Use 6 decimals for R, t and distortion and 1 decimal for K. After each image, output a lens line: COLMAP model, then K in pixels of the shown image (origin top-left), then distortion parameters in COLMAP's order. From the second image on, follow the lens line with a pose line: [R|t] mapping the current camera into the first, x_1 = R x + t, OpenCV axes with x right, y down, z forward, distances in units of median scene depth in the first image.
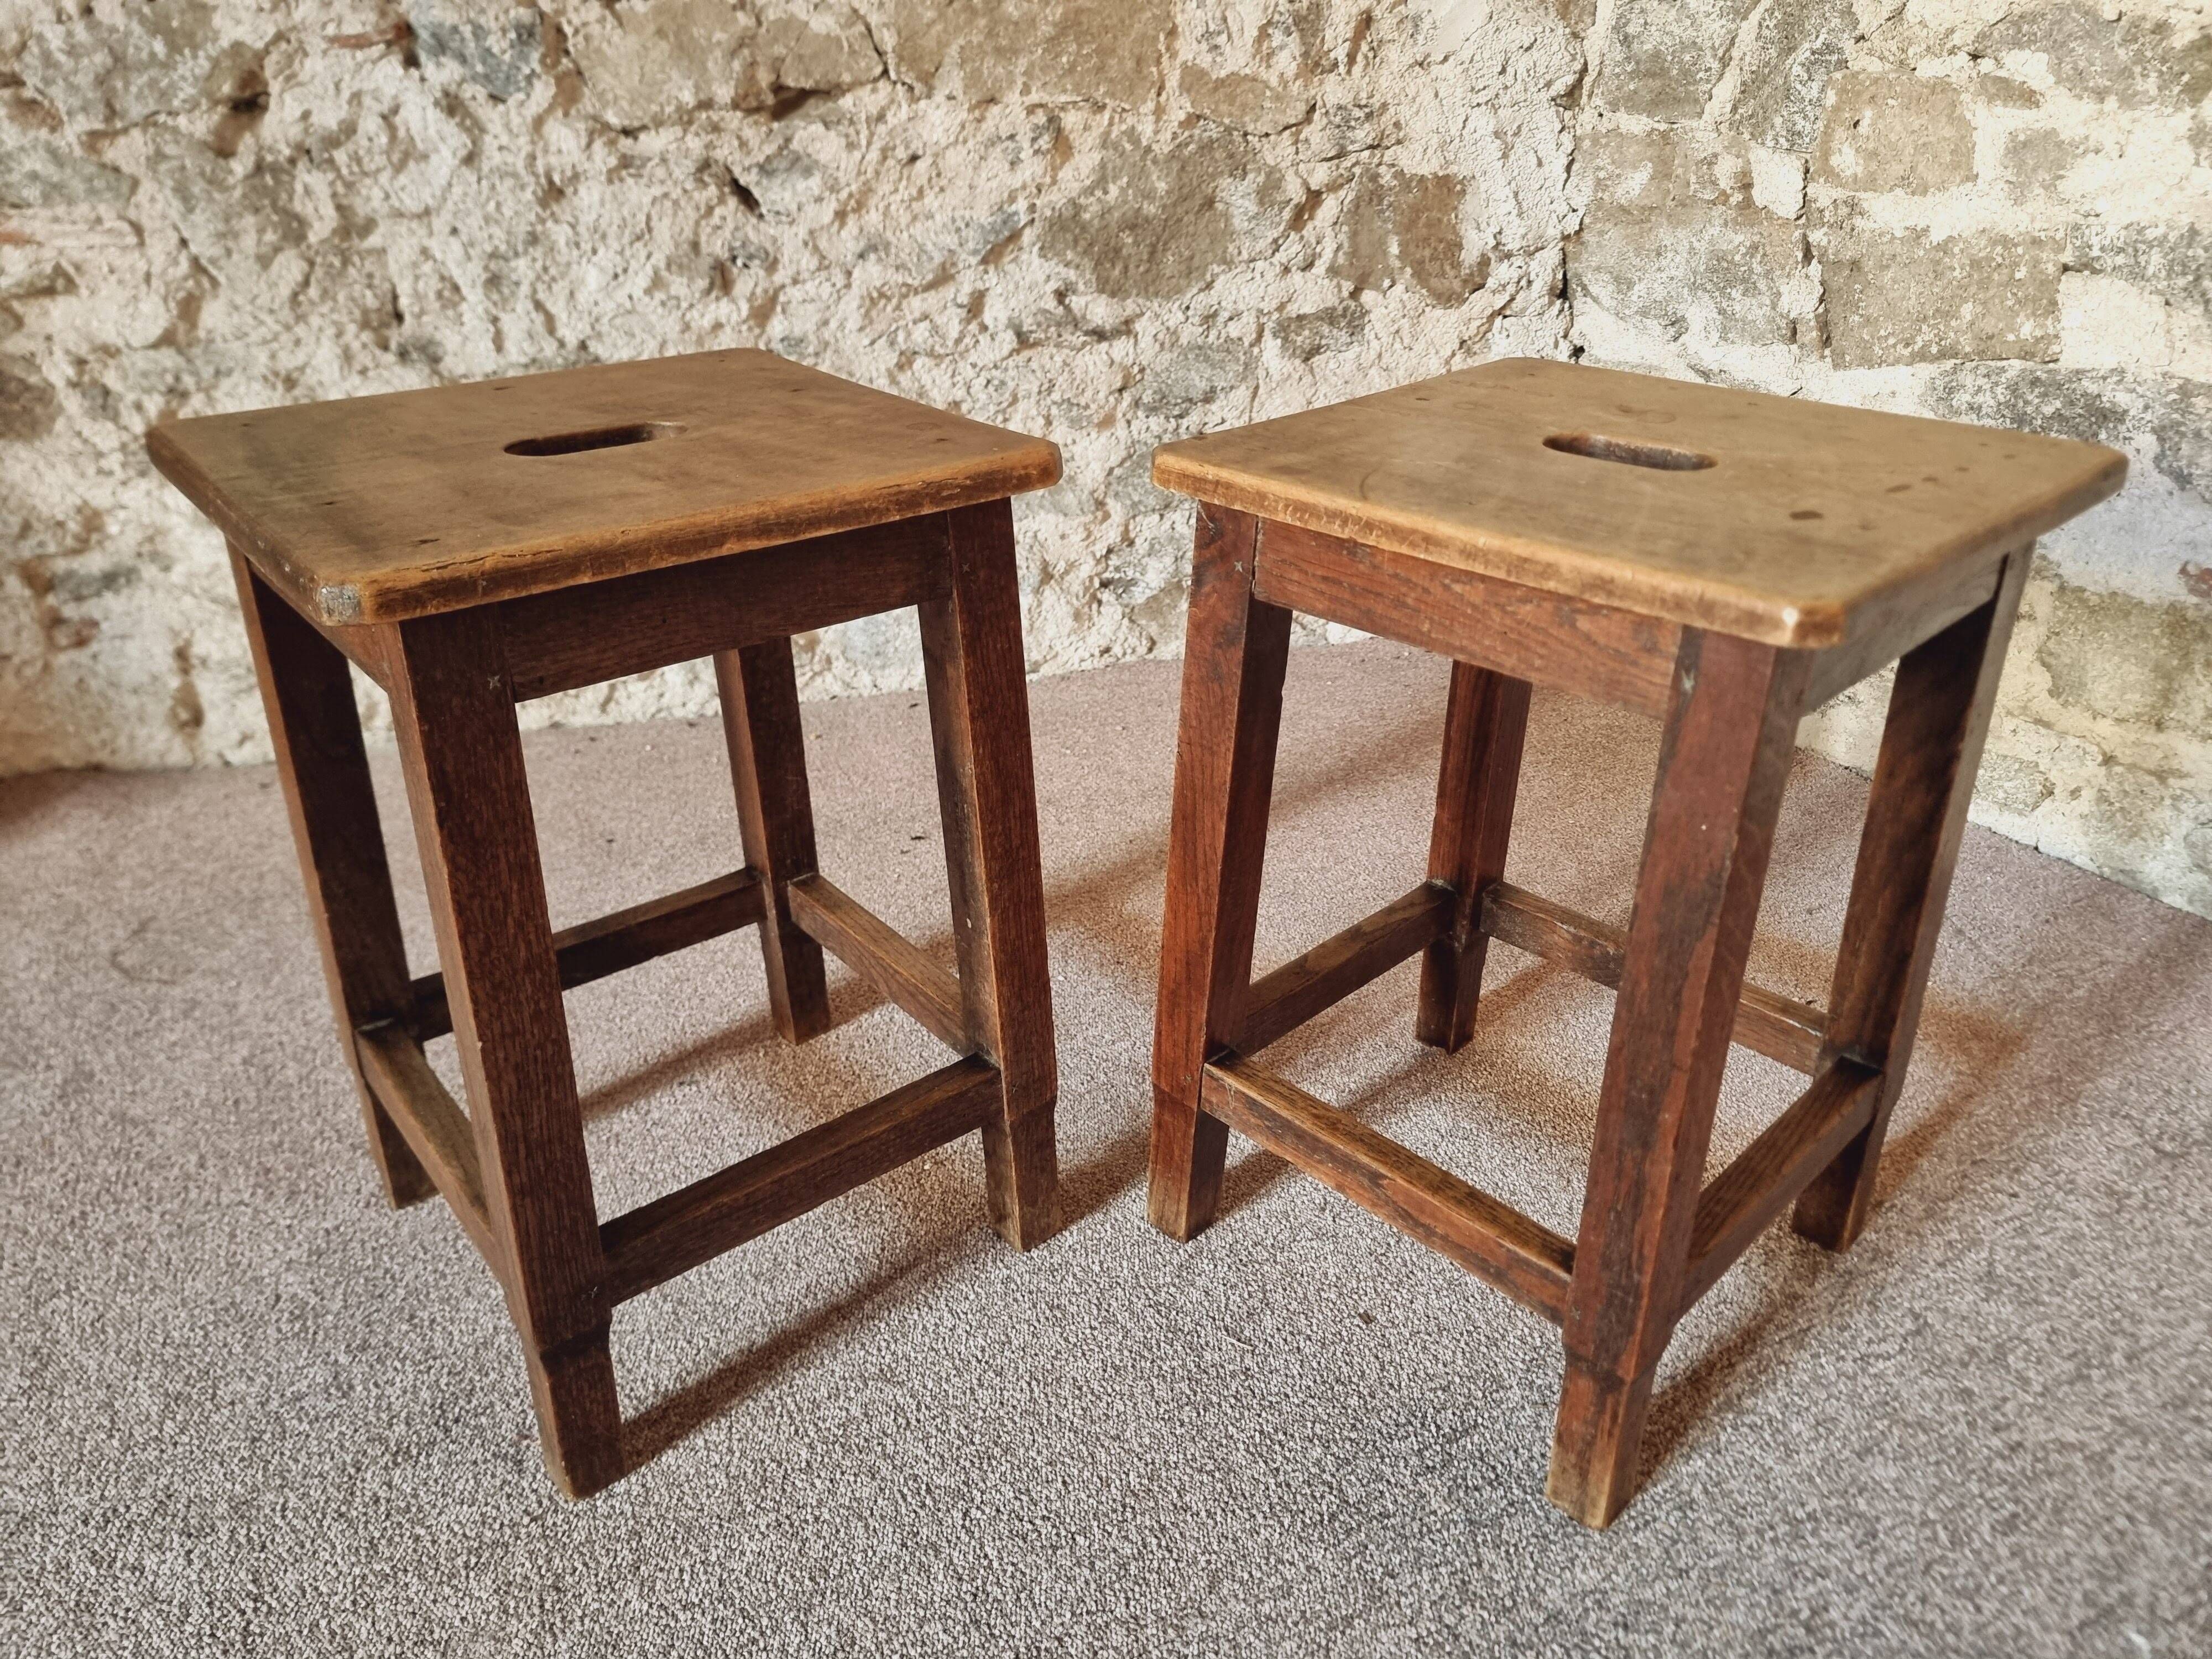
lens RADIAL K [[1545.2, 0, 1099.9], [0, 1545.2, 834.4], [0, 0, 1]] dist [0.053380, -0.049429]
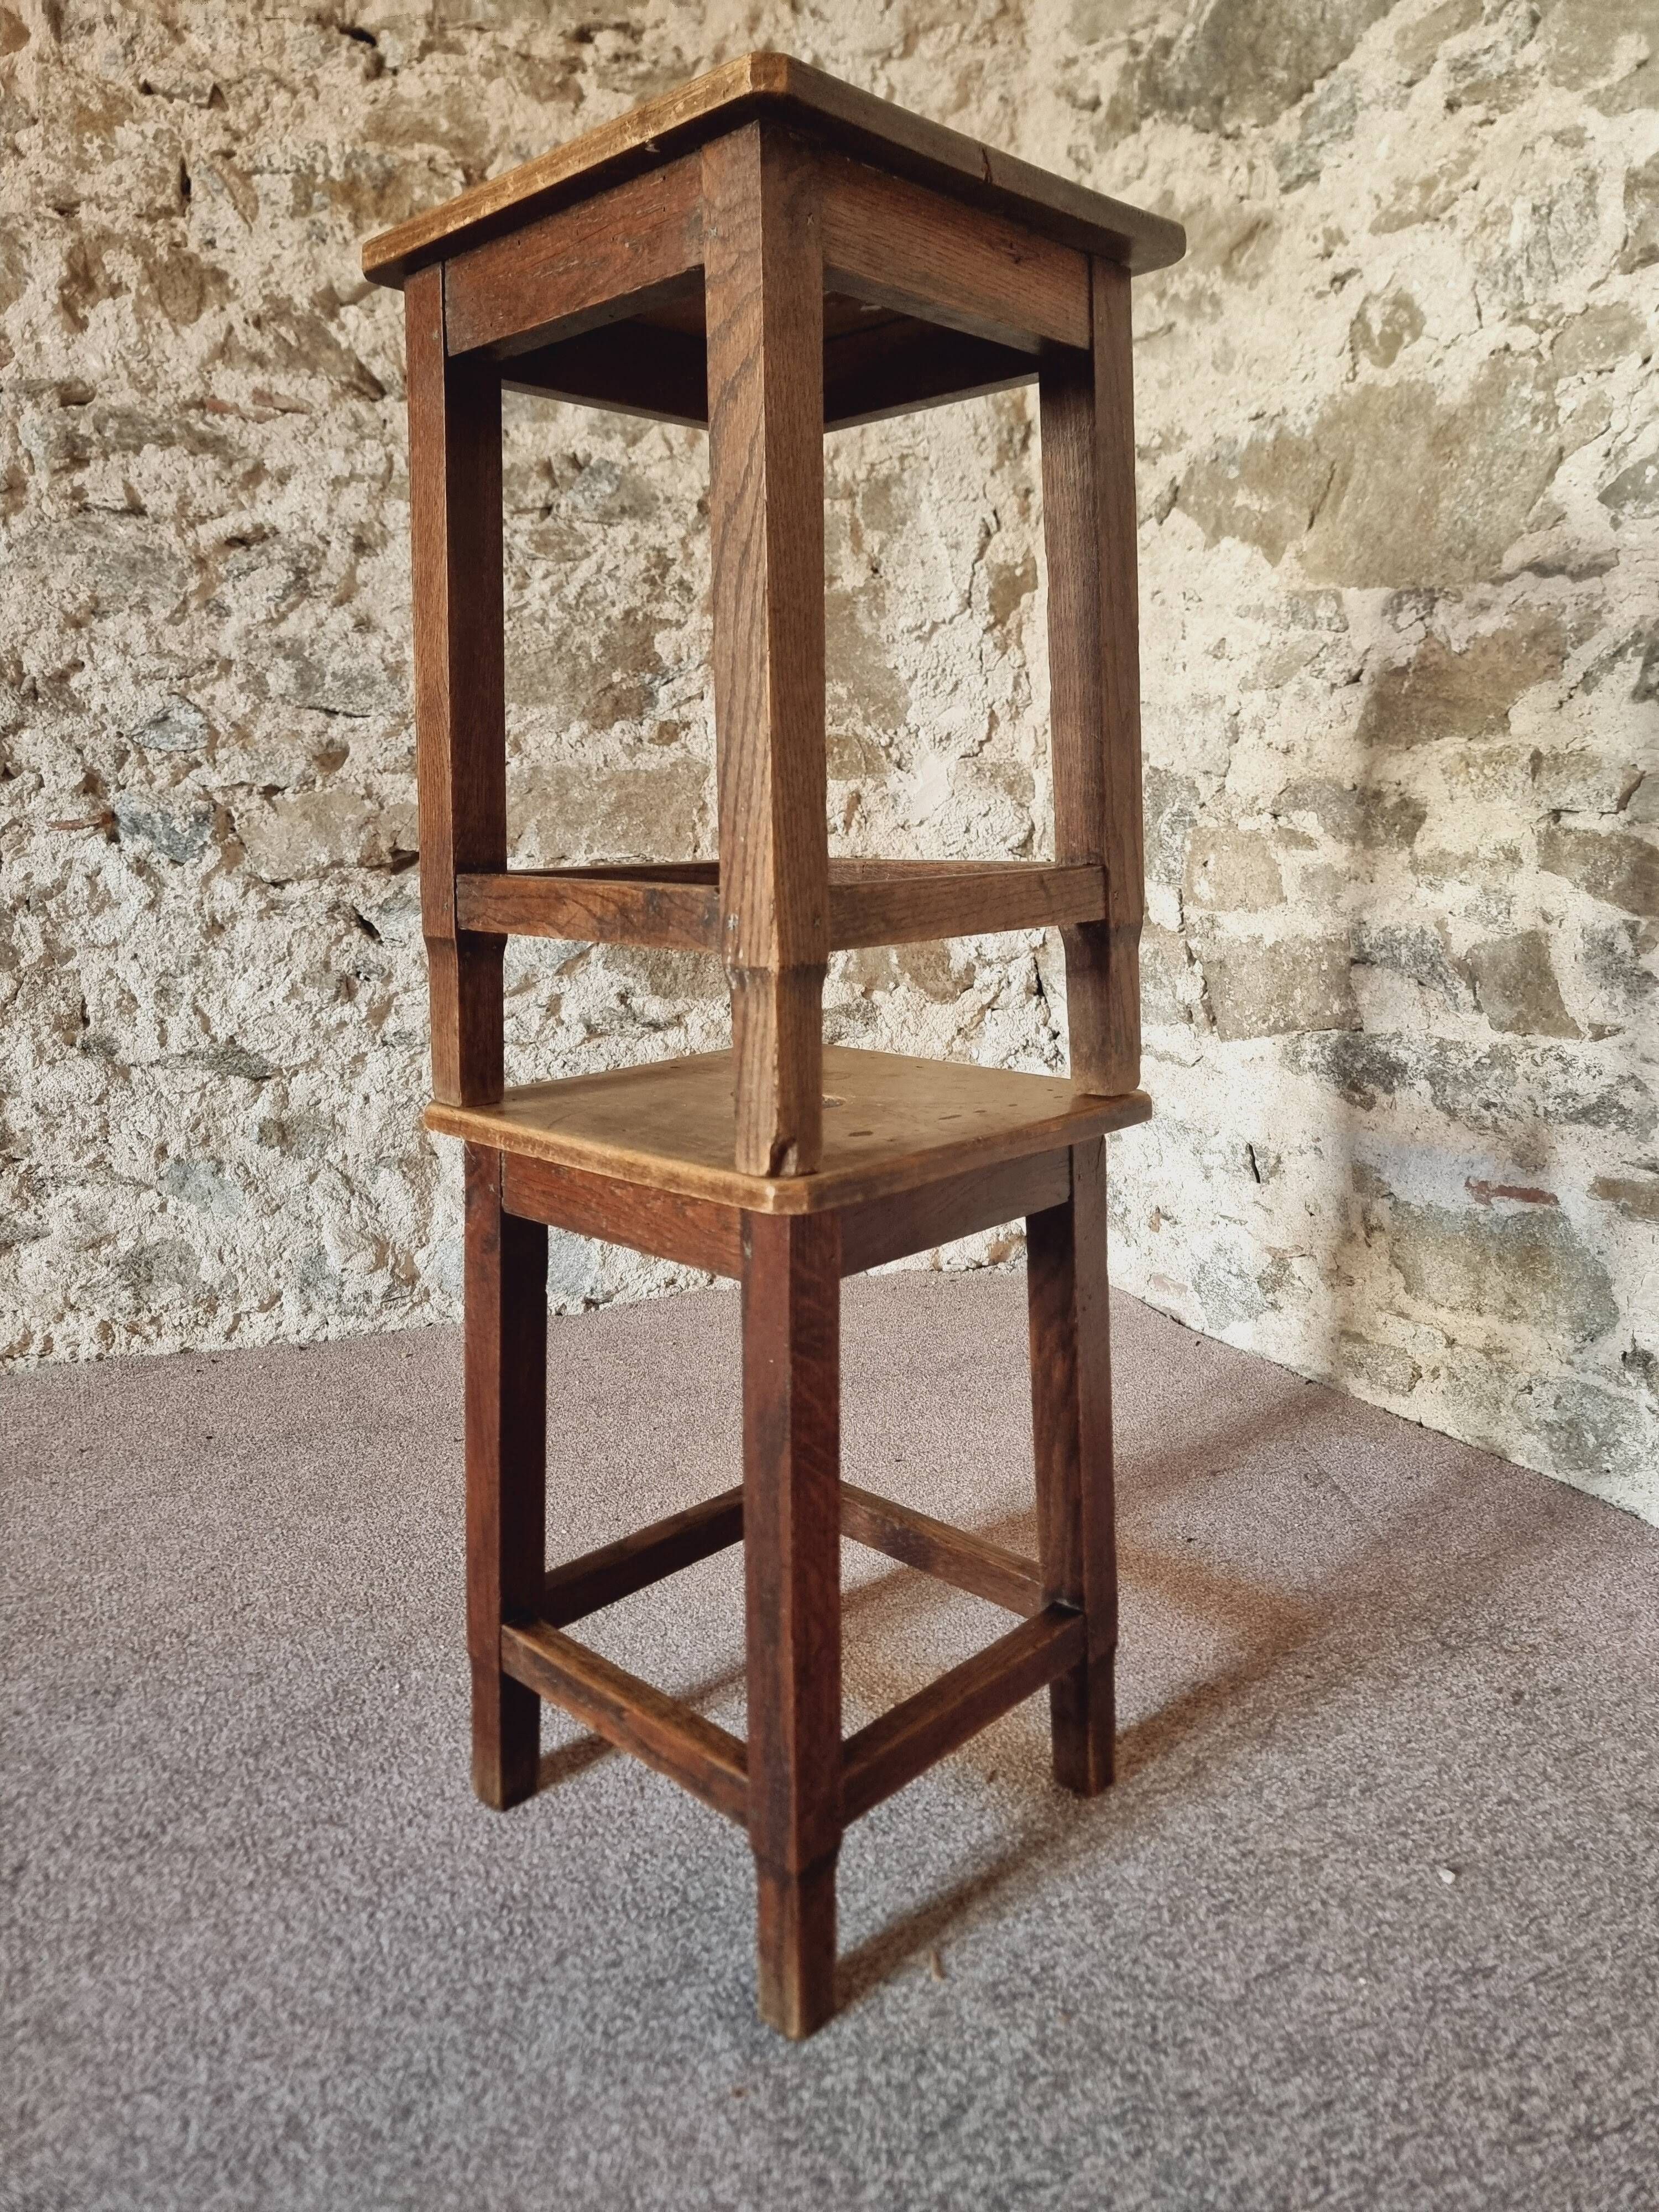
lens RADIAL K [[1530.9, 0, 817.0], [0, 1530.9, 1104.8], [0, 0, 1]] dist [0.053415, -0.042976]
pose [[0.999846, -0.016857, -0.004924, 0.149403], [0.014838, 0.960865, -0.276618, 0.089785], [0.009394, 0.276502, 0.960967, -0.180831]]
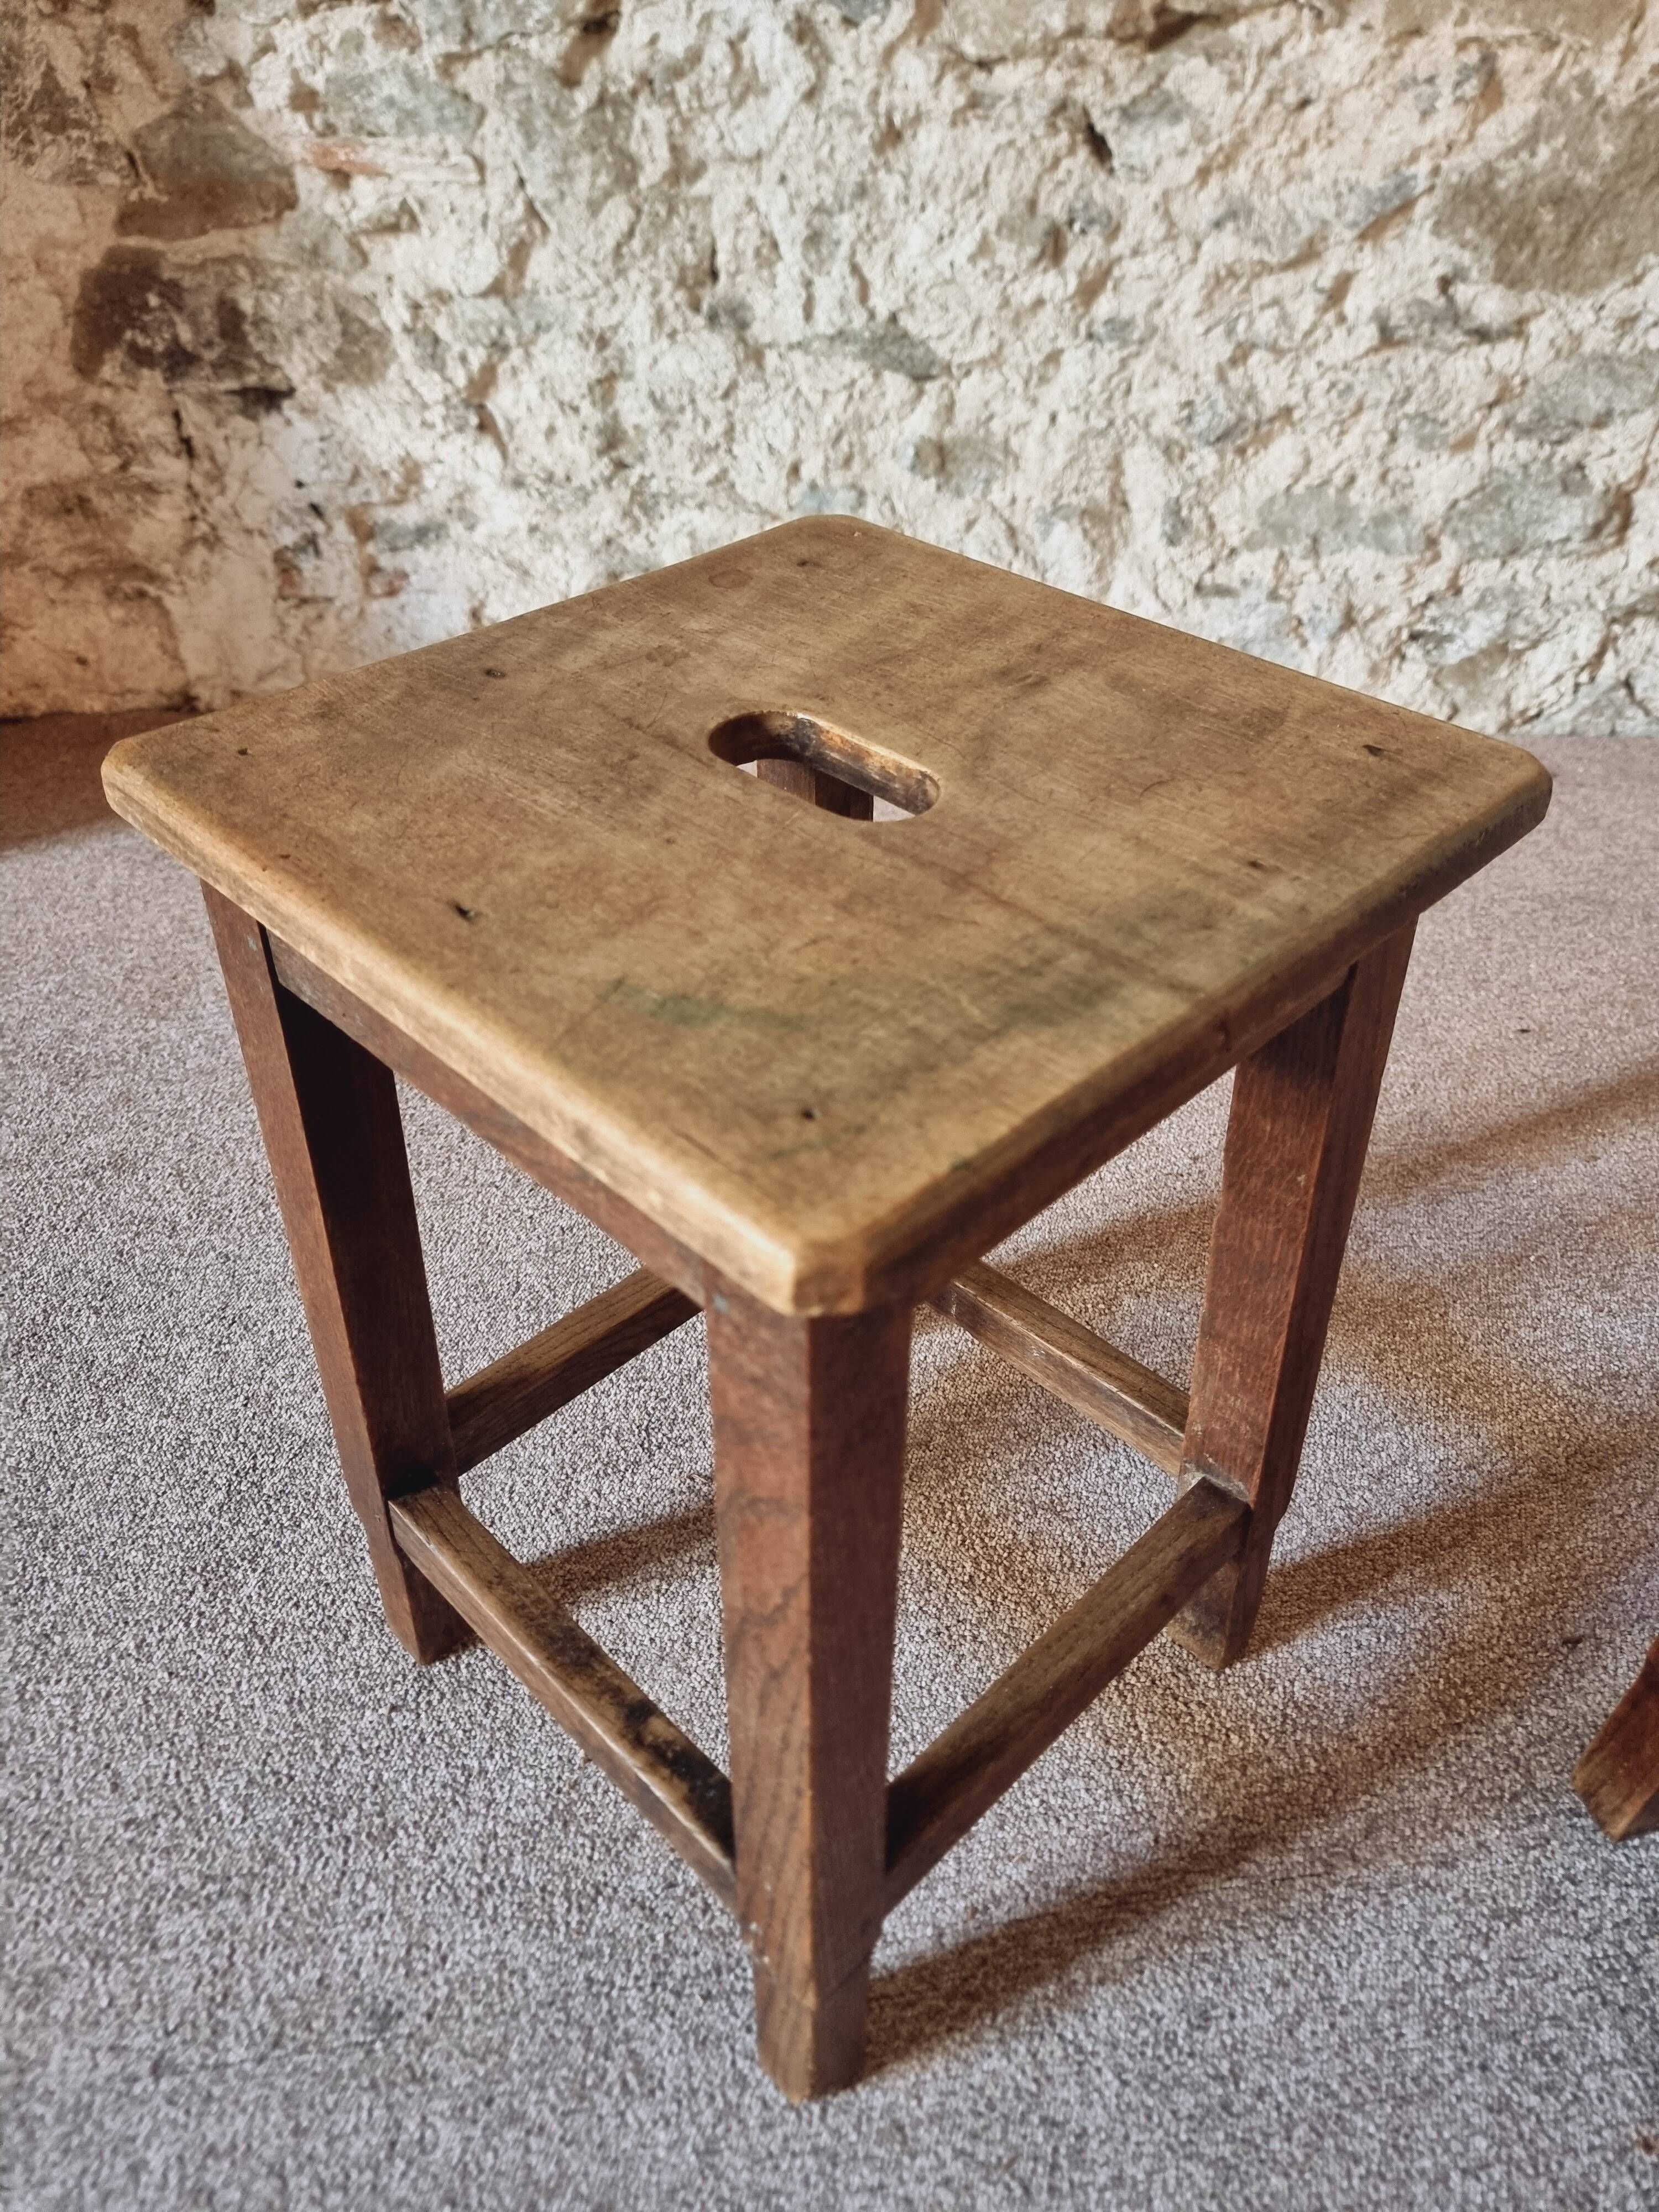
lens RADIAL K [[1558.1, 0, 823.2], [0, 1558.1, 1113.7], [0, 0, 1]] dist [0.044167, -0.034393]
pose [[0.948142, 0.197290, -0.249206, -0.047072], [-0.144958, 0.966158, 0.213368, -0.052213], [0.282868, -0.166179, 0.944653, 0.032487]]
